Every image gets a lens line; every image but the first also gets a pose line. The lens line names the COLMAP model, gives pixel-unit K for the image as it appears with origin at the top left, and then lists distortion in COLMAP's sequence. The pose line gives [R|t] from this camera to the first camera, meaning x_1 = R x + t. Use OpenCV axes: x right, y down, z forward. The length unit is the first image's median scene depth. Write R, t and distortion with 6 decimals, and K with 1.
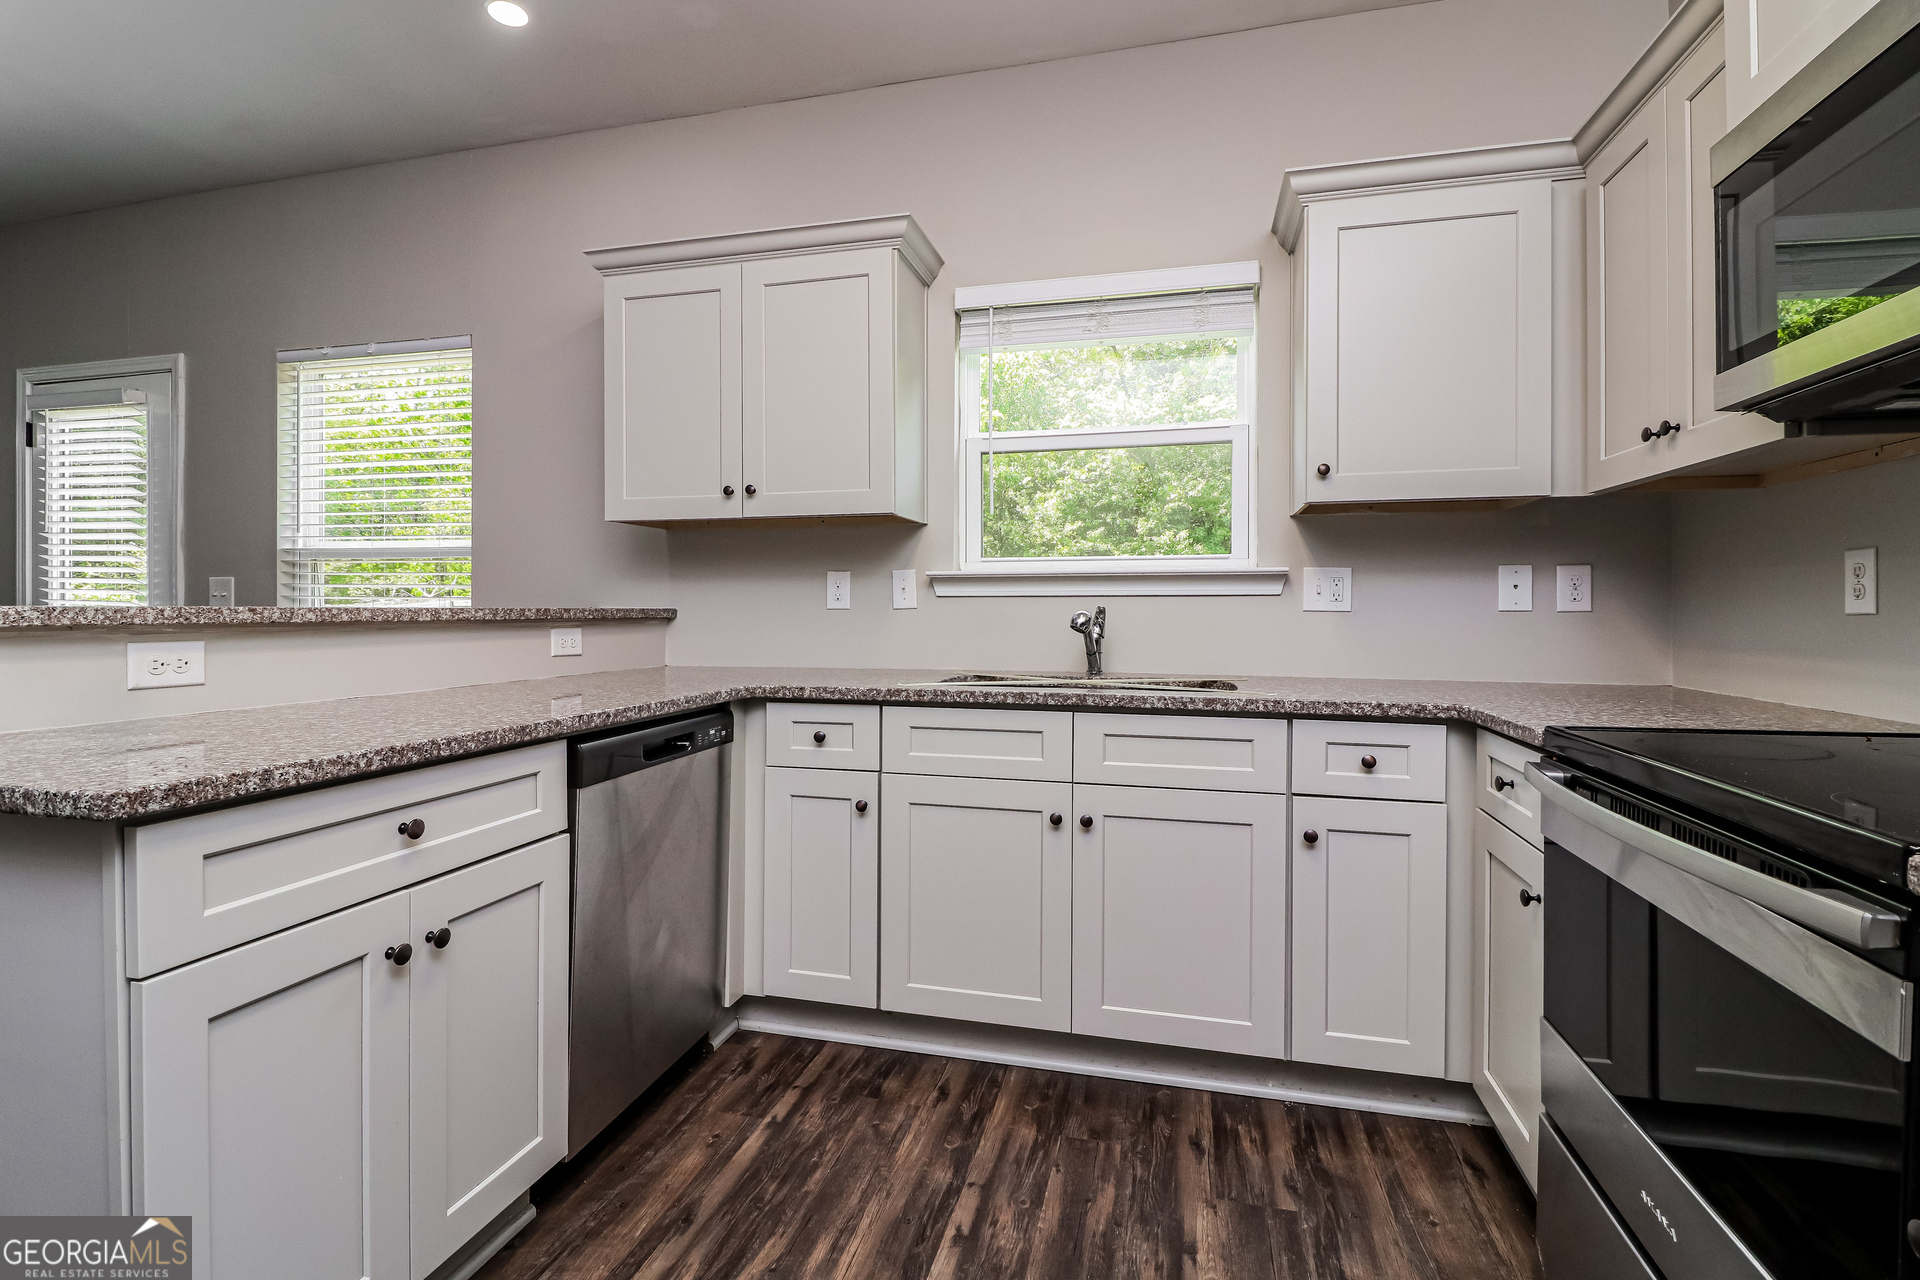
lens RADIAL K [[890.0, 0, 950.3], [0, 890.0, 622.2], [0, 0, 1]] dist [0.013653, -0.008183]
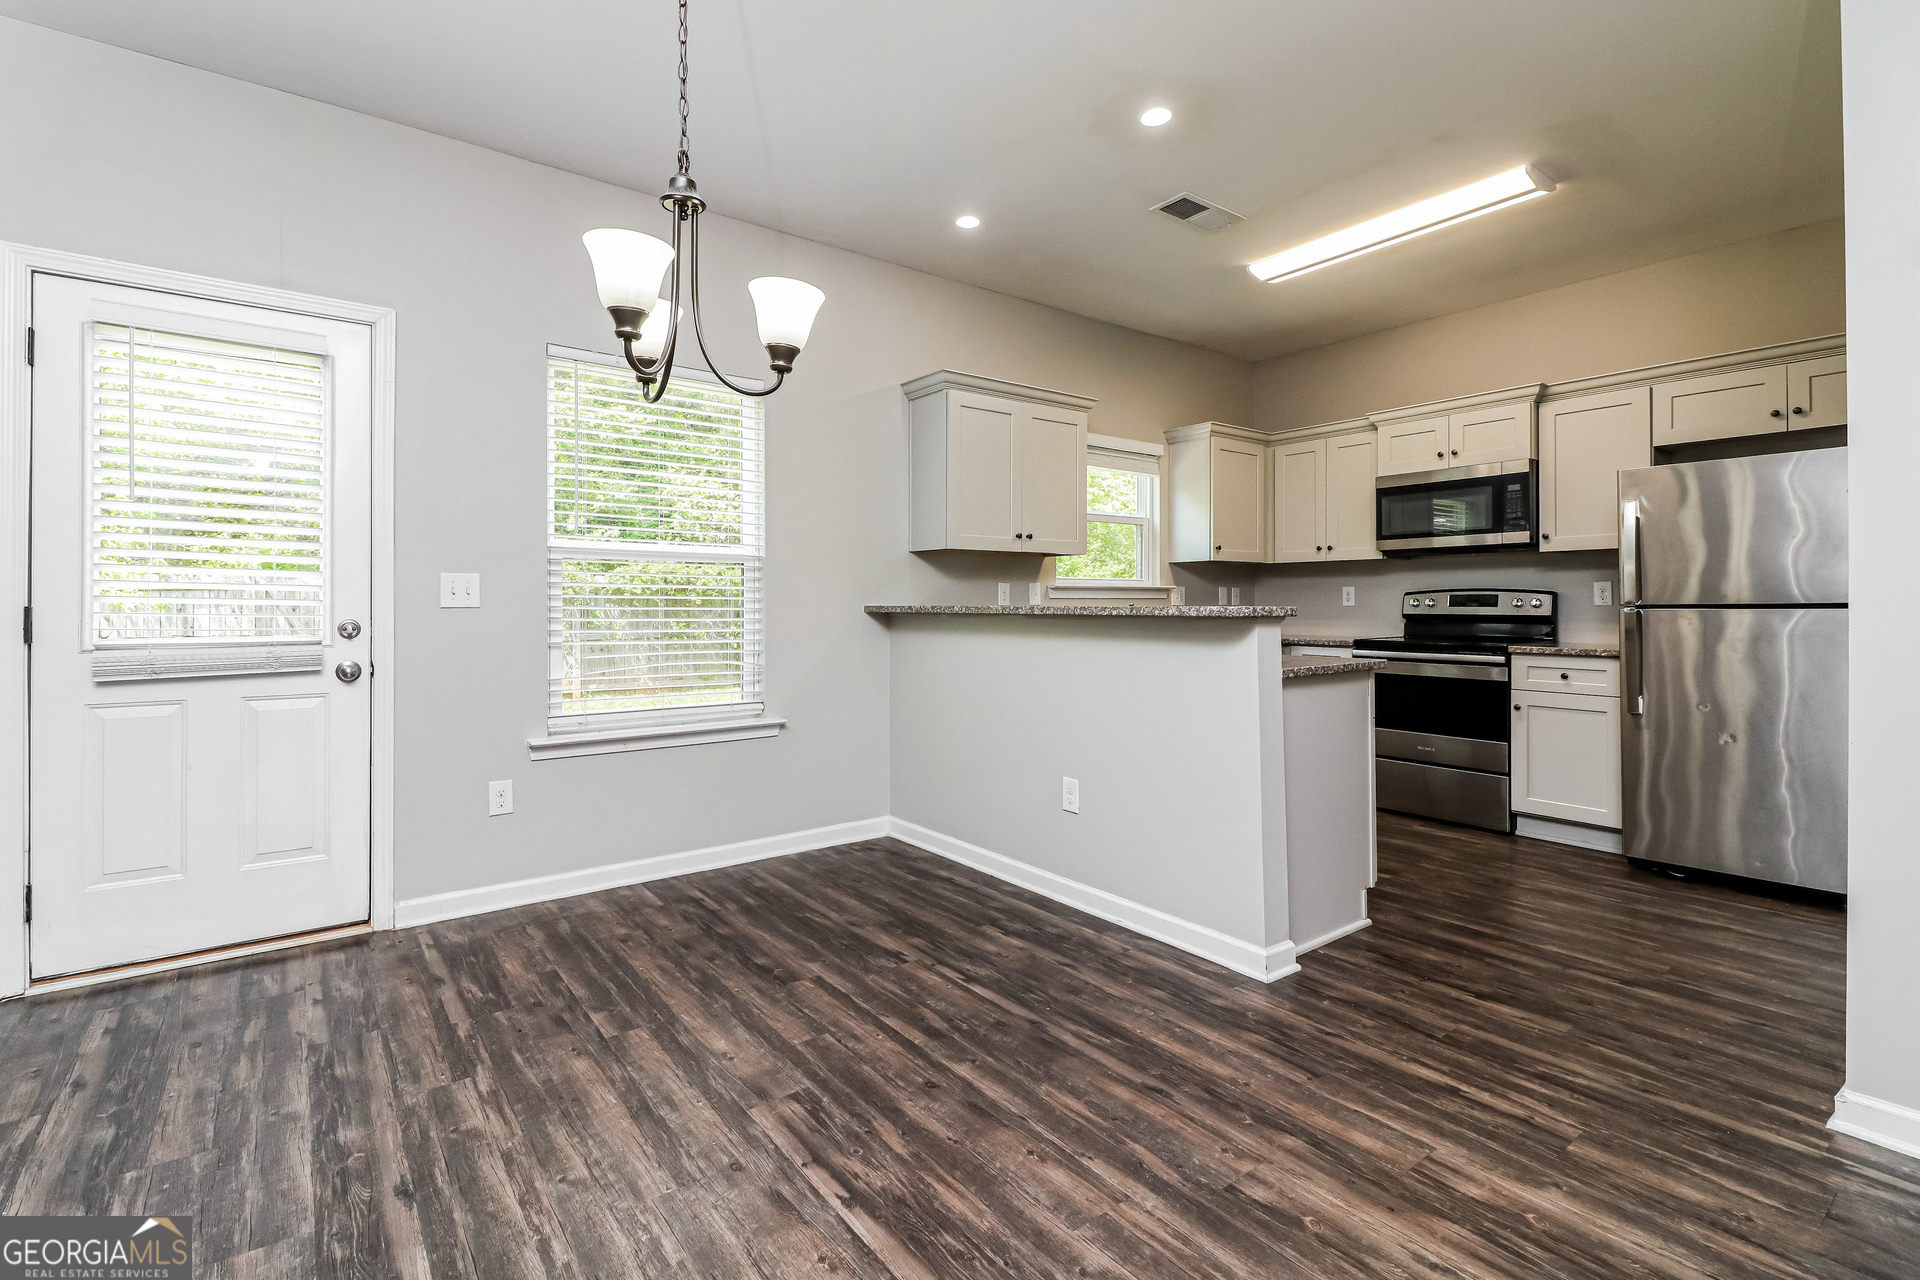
lens RADIAL K [[890.0, 0, 948.1], [0, 890.0, 605.0], [0, 0, 1]] dist [0.013653, -0.008183]
pose [[0.625906, -0.005715, 0.779878, -2.009433], [0.011536, 0.999932, -0.001931, -0.018129], [-0.779813, 0.010205, 0.625929, 0.054727]]
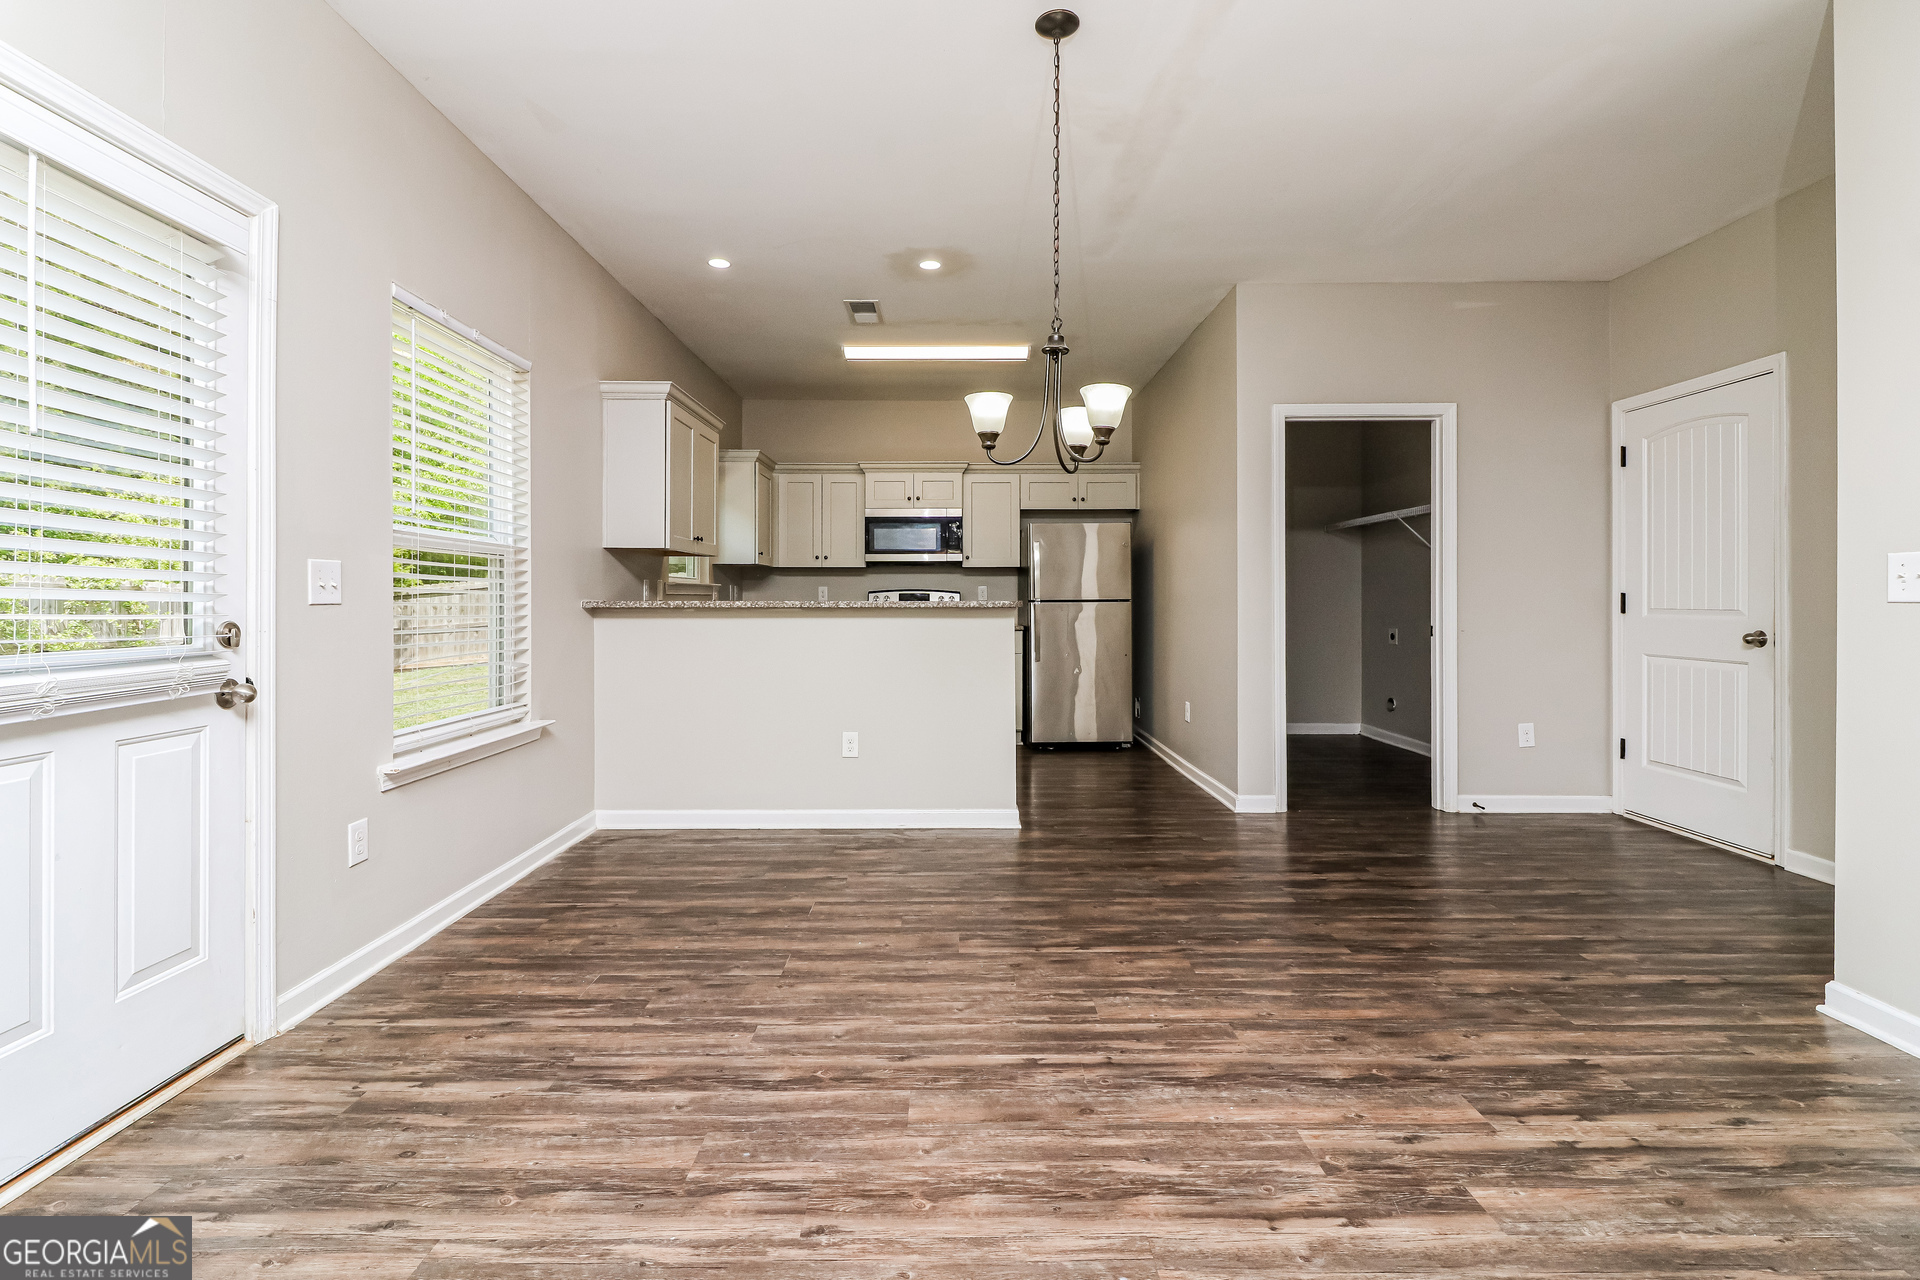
lens RADIAL K [[890.0, 0, 951.1], [0, 890.0, 611.7], [0, 0, 1]] dist [0.013653, -0.008183]
pose [[-0.256971, -0.017510, 0.966261, -2.718351], [0.010646, 0.999724, 0.020948, -0.033160], [-0.966361, 0.015669, -0.256713, 1.193492]]
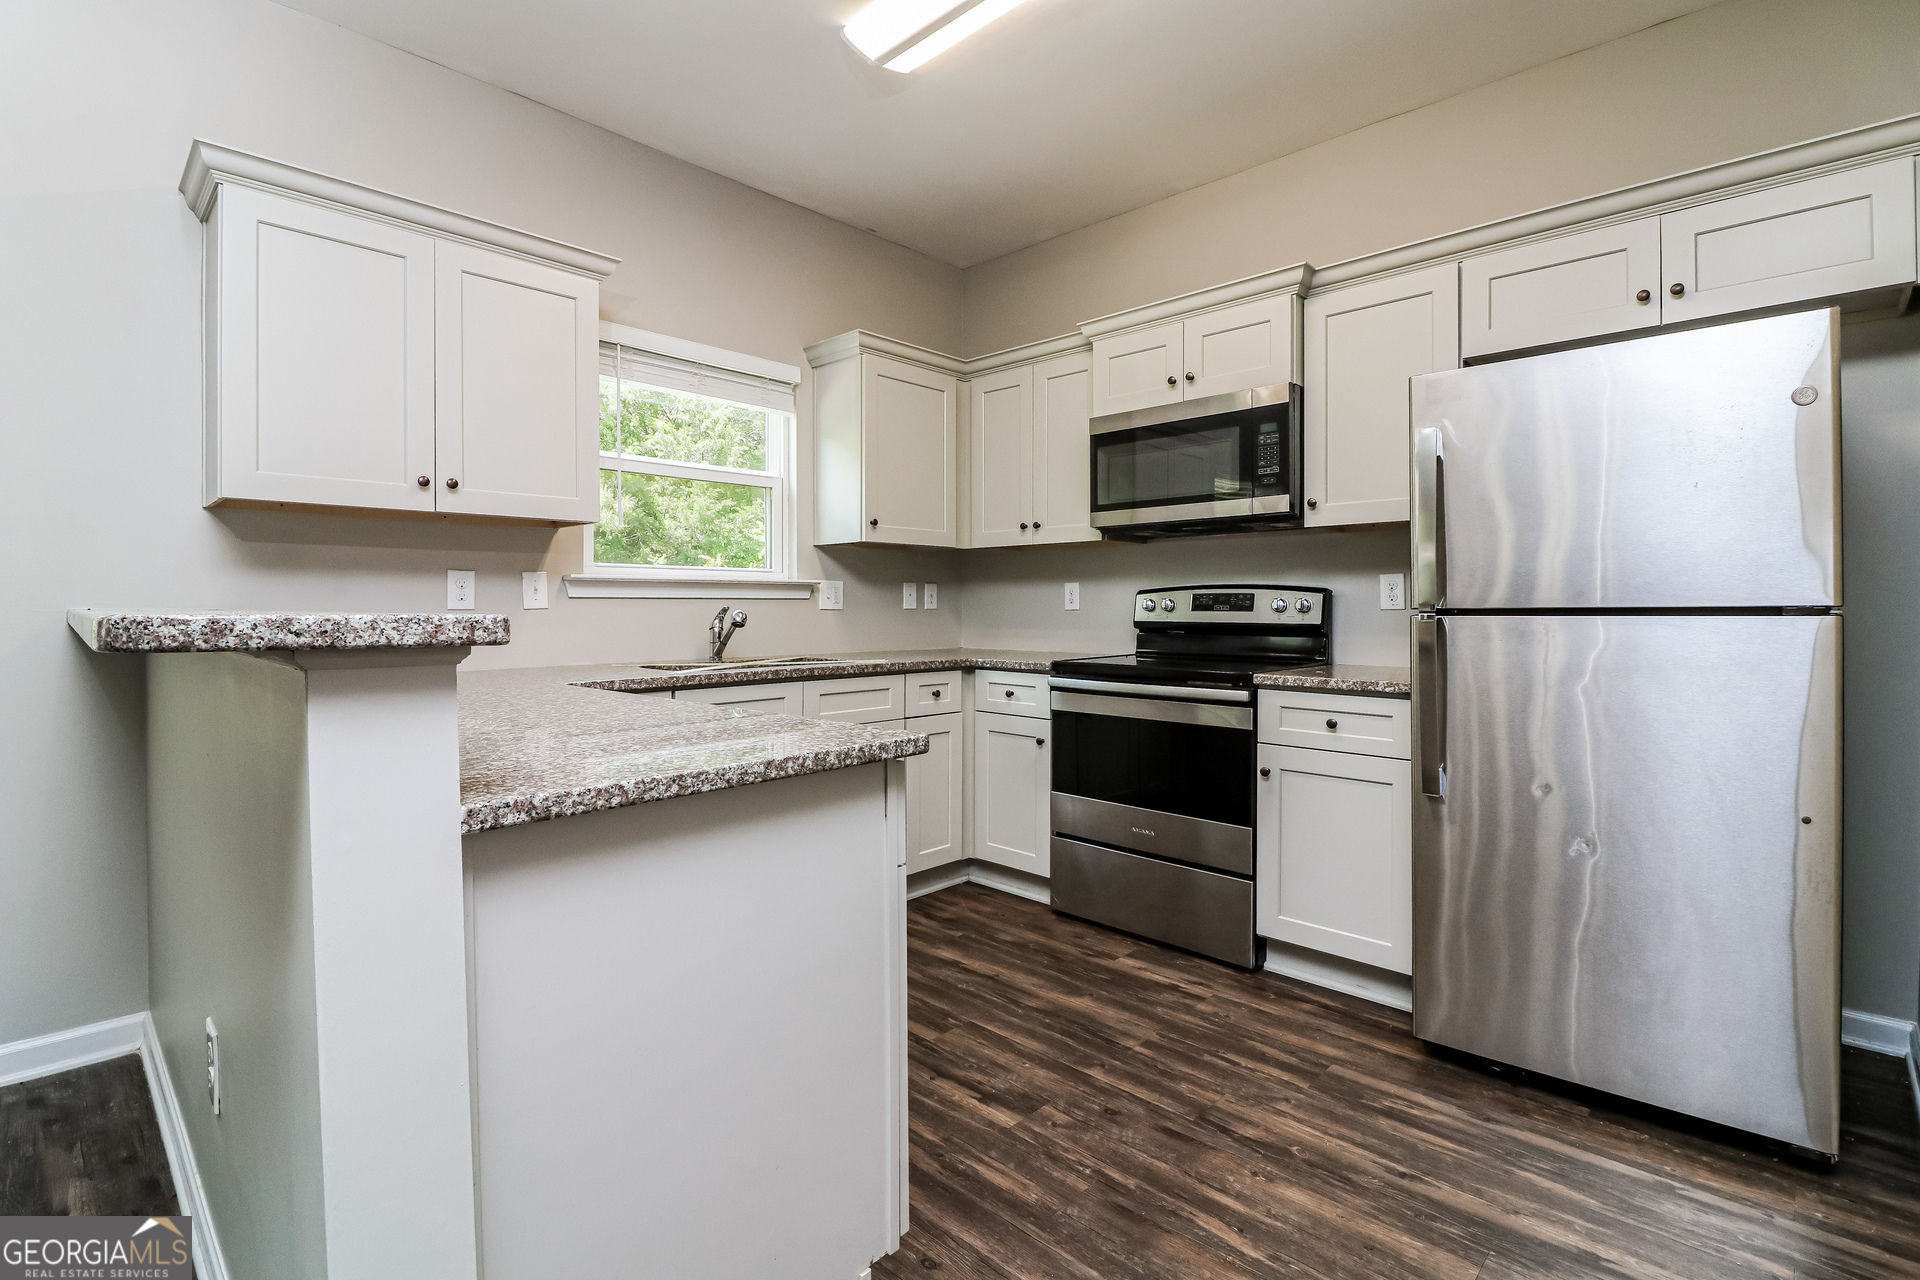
lens RADIAL K [[890.0, 0, 964.7], [0, 890.0, 620.5], [0, 0, 1]] dist [0.013653, -0.008183]
pose [[0.481015, -0.016145, 0.876564, -0.952055], [0.011278, 0.999862, 0.012227, -0.010955], [-0.876640, 0.004005, 0.481130, 0.082982]]
